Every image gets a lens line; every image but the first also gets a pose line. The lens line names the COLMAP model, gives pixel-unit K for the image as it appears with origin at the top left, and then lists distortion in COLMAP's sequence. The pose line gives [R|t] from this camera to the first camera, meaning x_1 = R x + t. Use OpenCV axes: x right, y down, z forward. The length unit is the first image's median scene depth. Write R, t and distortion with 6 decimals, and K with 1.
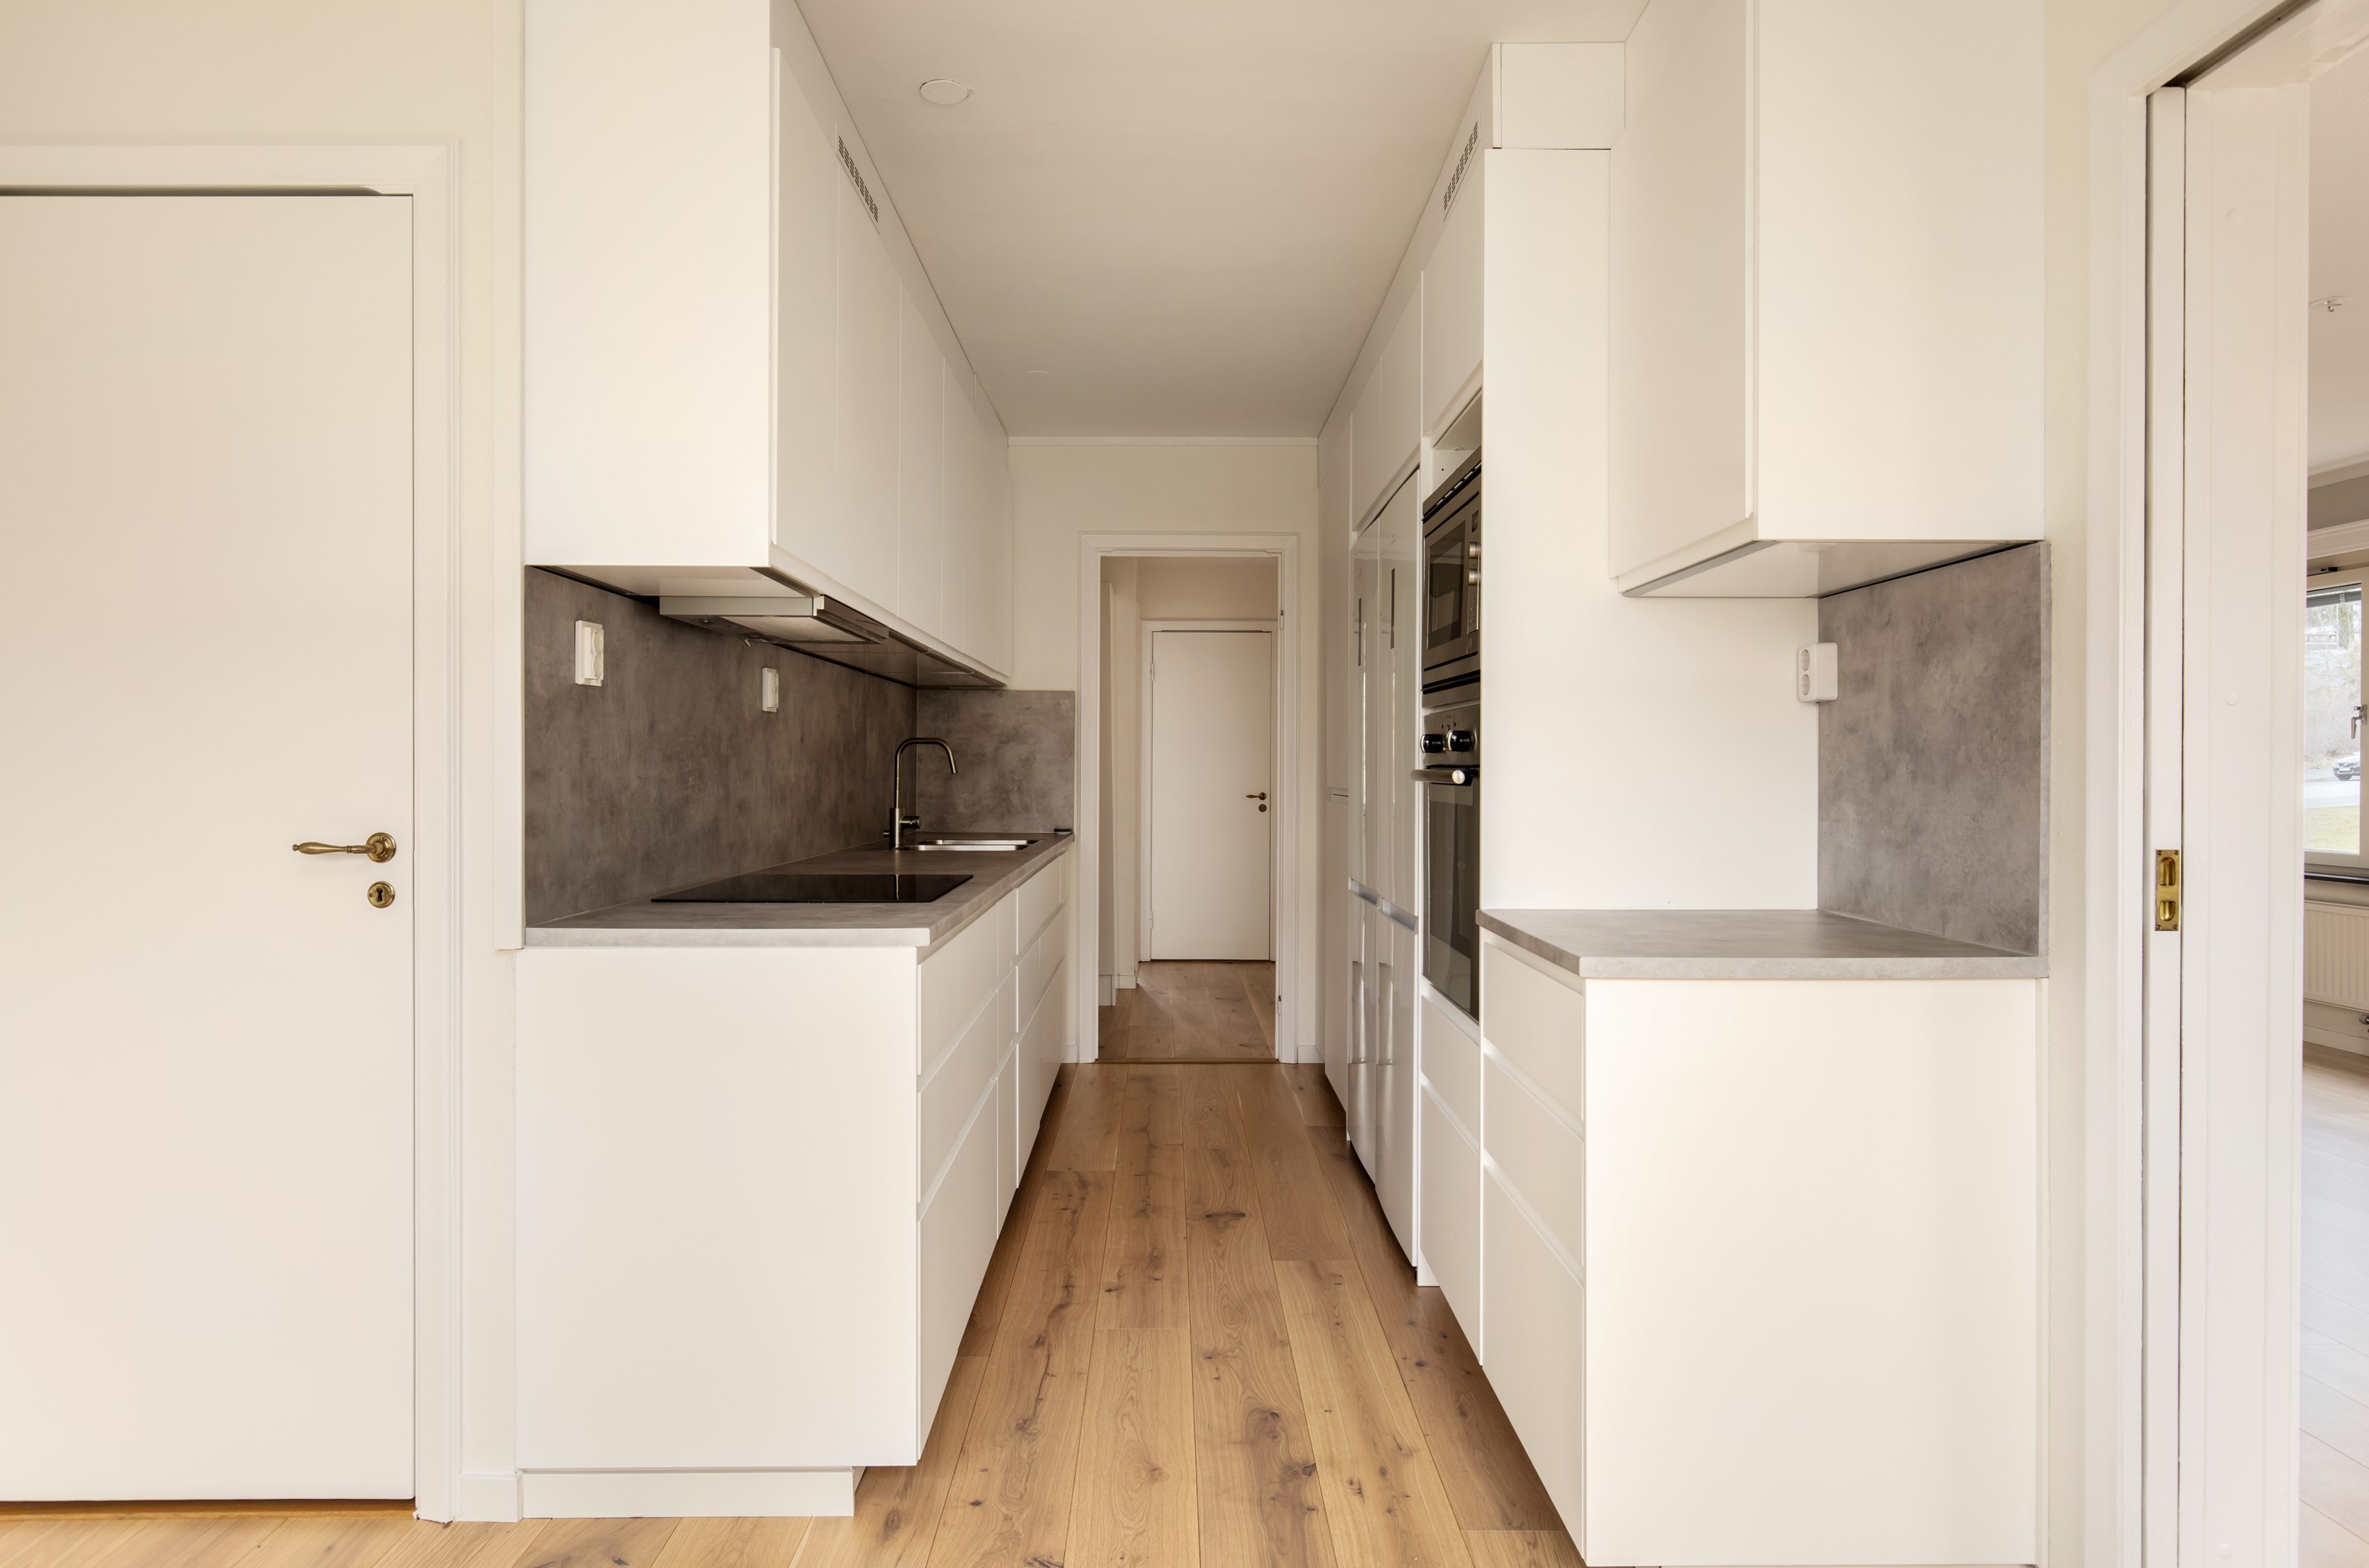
lens RADIAL K [[1415.7, 0, 1184.5], [0, 1415.7, 784.0], [0, 0, 1]] dist [-0.000043, -0.000003]
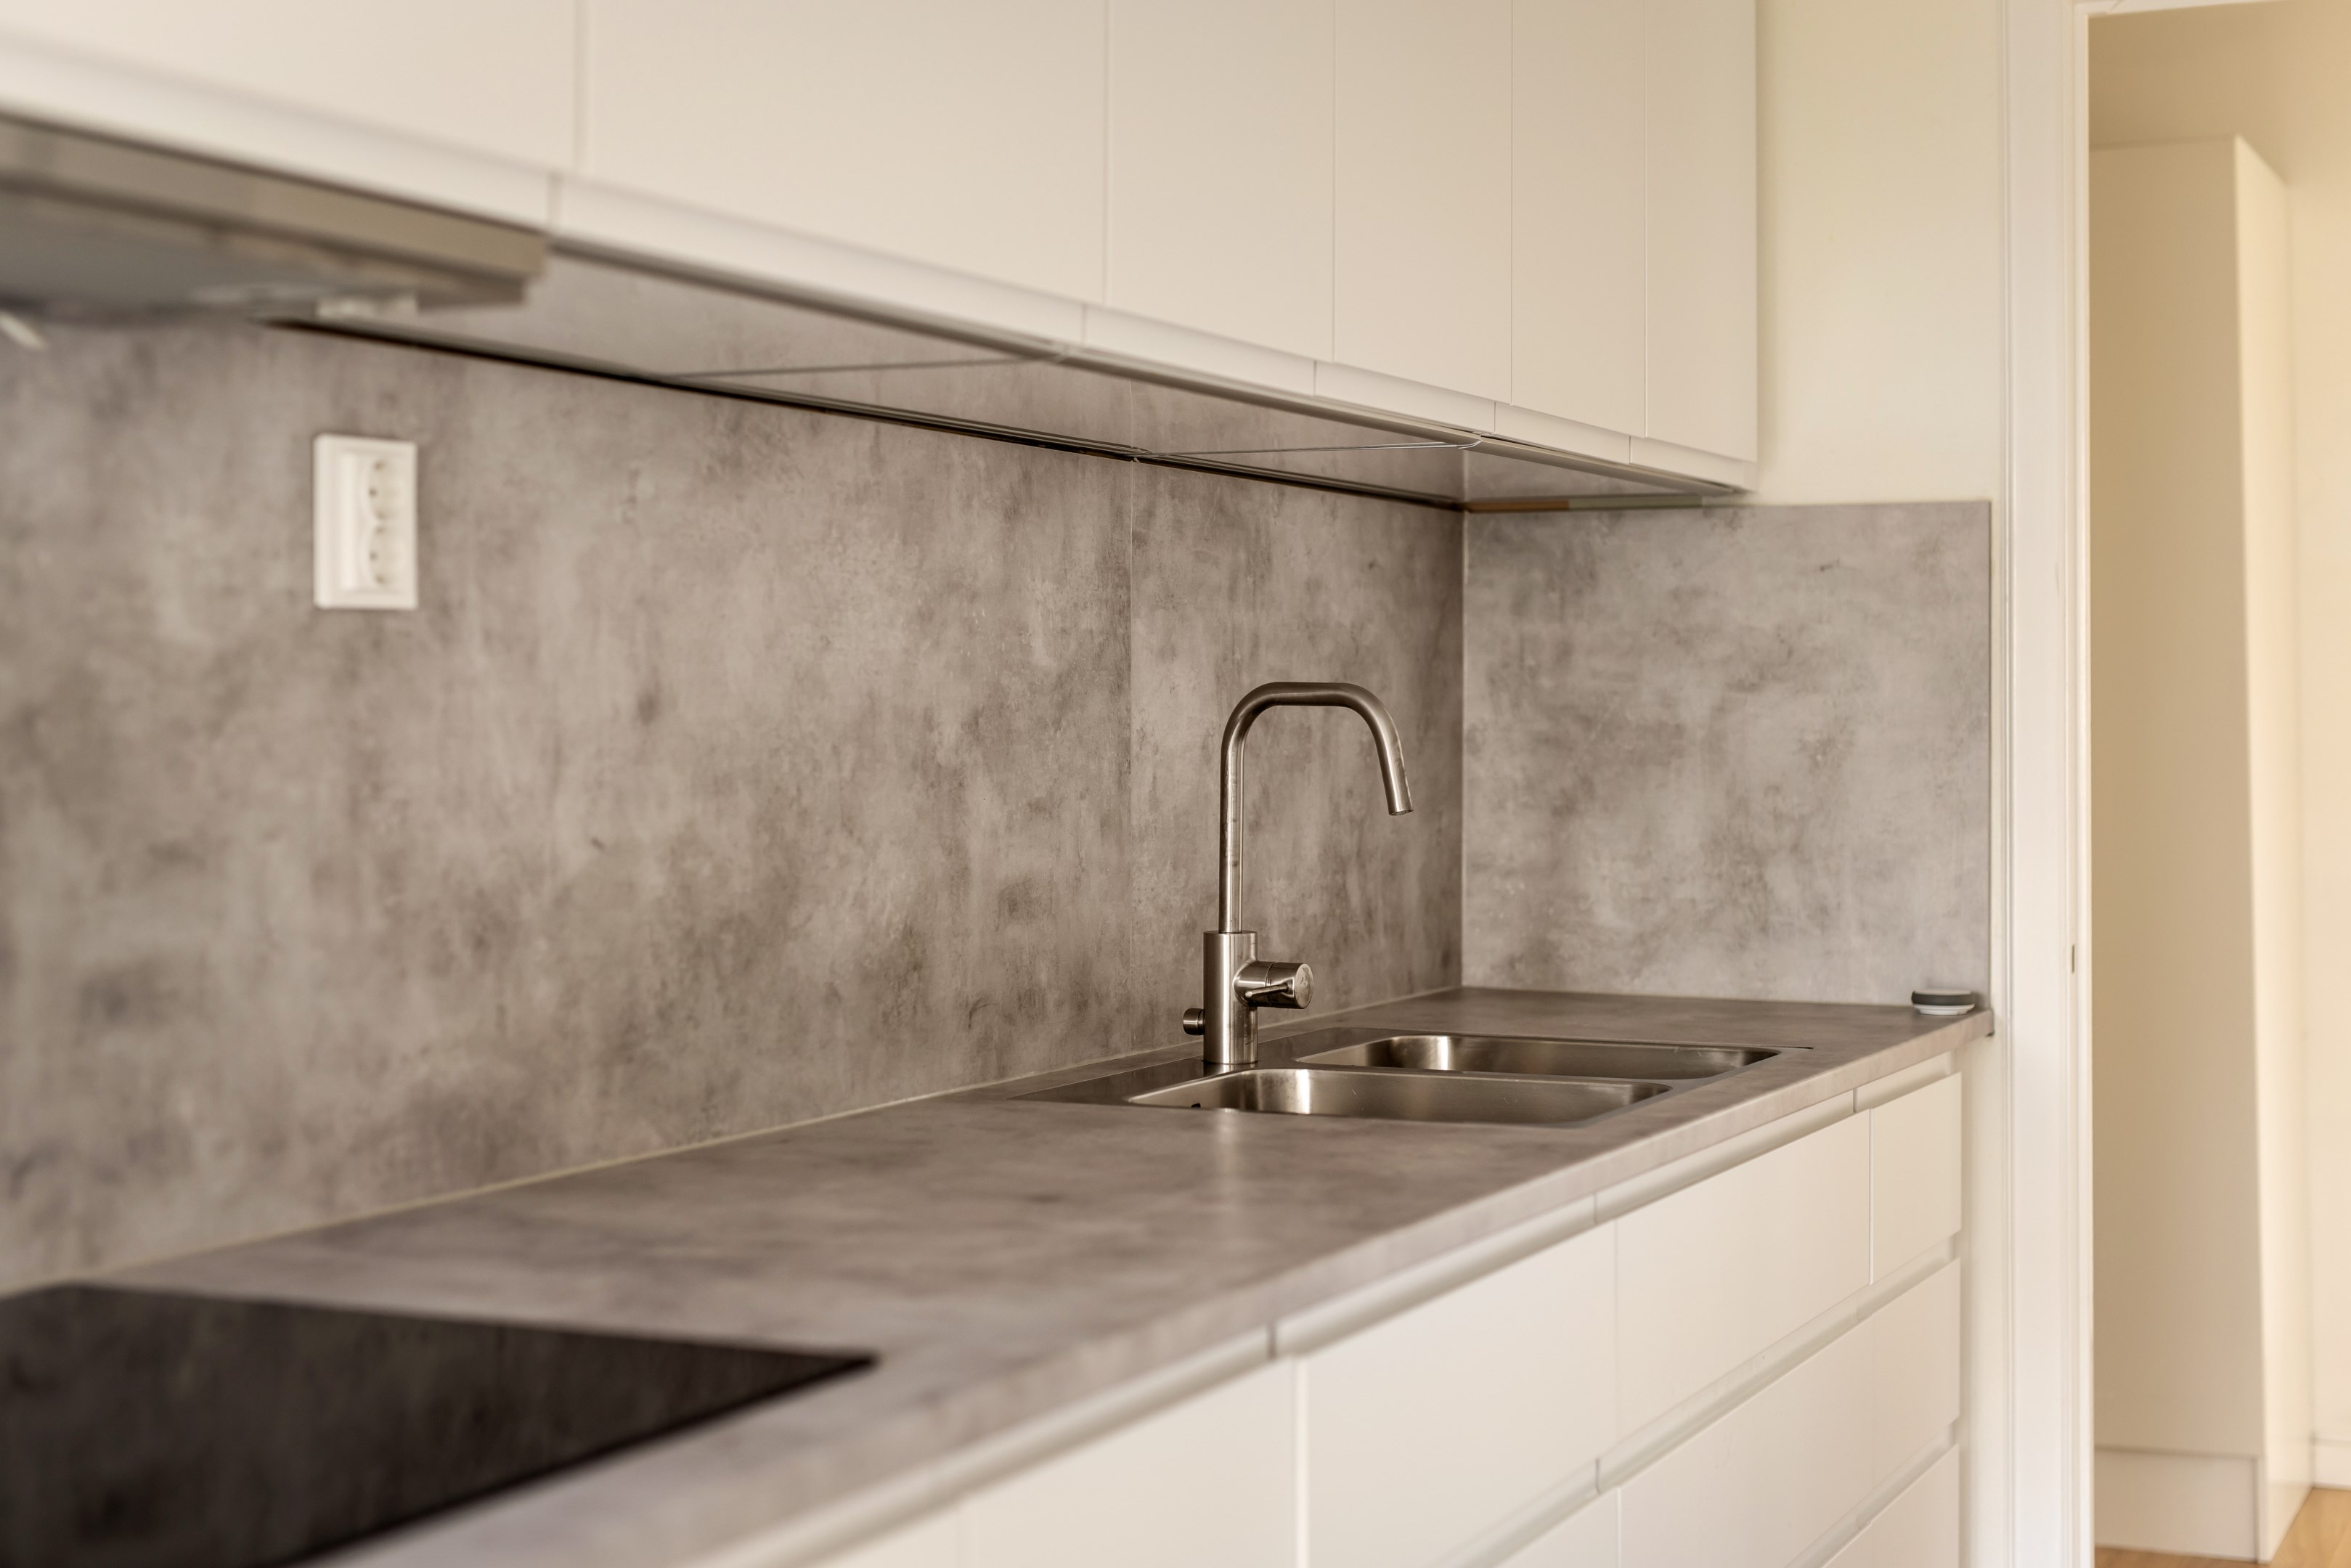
lens RADIAL K [[3384.1, 0, 1175.5], [0, 3384.1, 784.0], [0, 0, 1]] dist [-0.022851, 0.112417]
pose [[0.899328, 0.003278, -0.437262, 0.070198], [0.000723, 0.999959, 0.008985, -0.015840], [0.437274, -0.008397, 0.899289, 0.327827]]
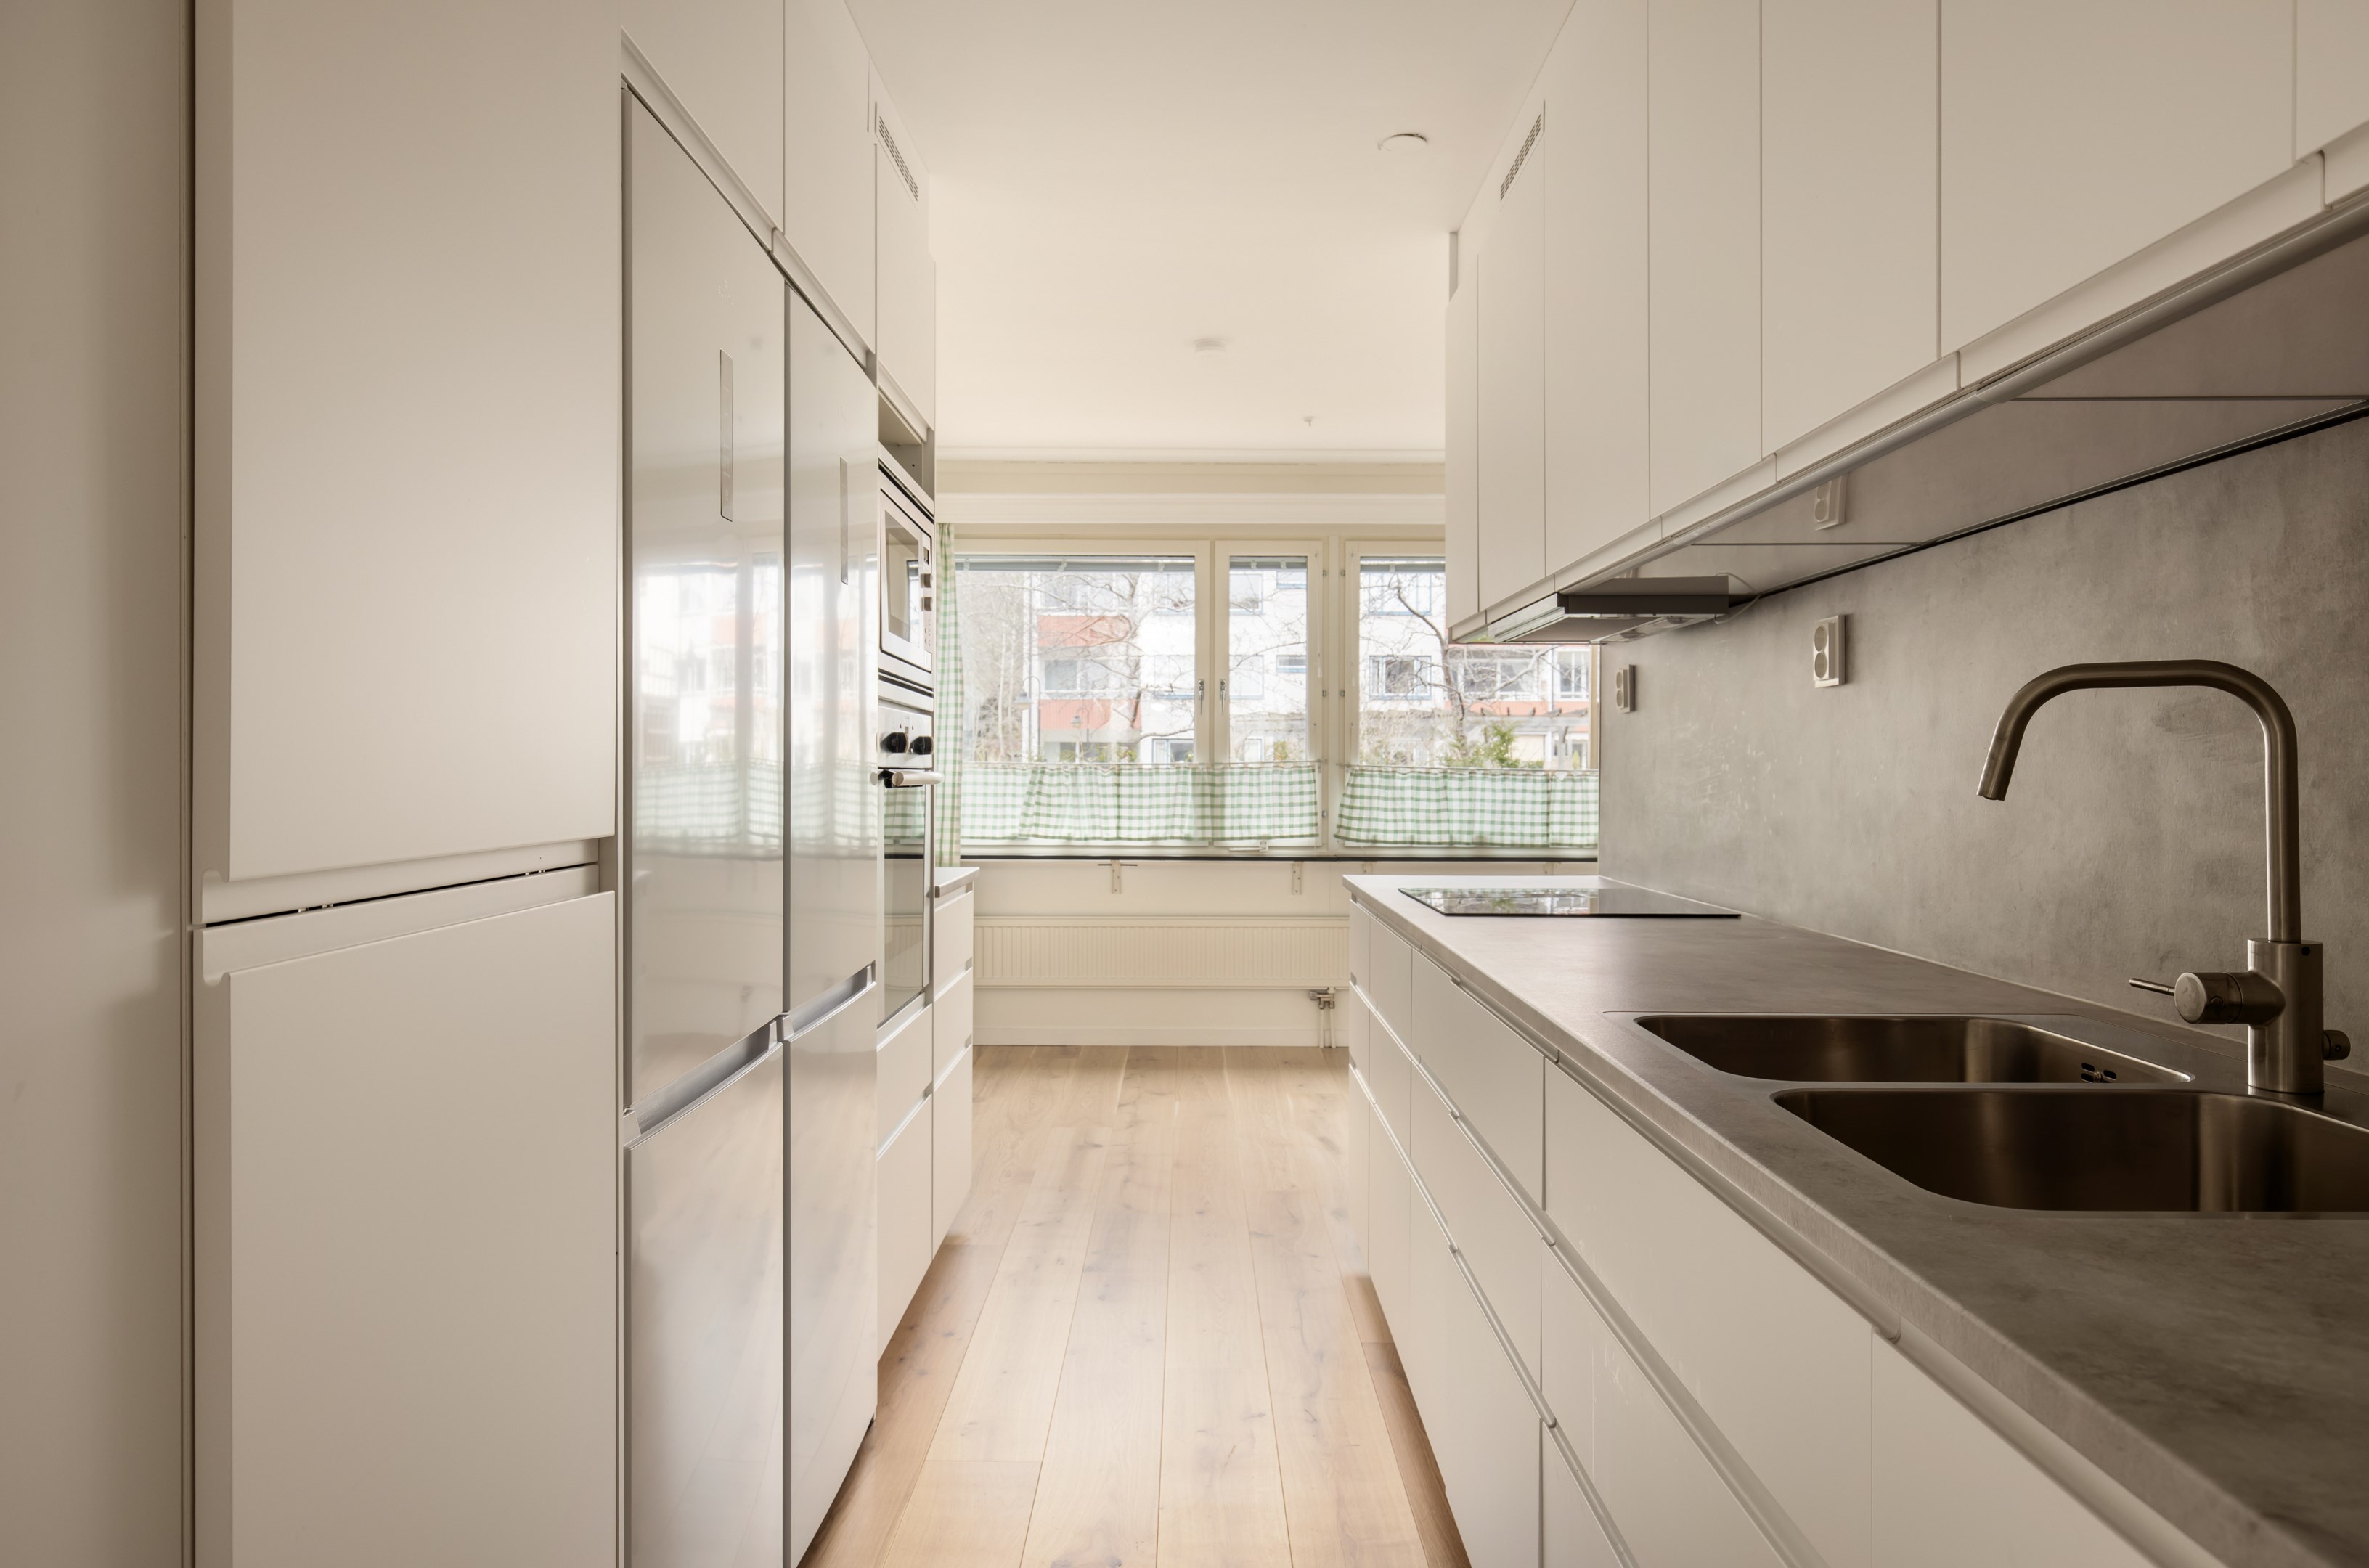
lens RADIAL K [[1541.0, 0, 1184.5], [0, 1541.0, 784.0], [0, 0, 1]] dist [0.000825, 0.000337]
pose [[-0.999863, -0.004877, 0.015815, -0.012704], [-0.004575, 0.999808, 0.019068, -0.012653], [-0.015905, 0.018993, -0.999693, 1.092211]]
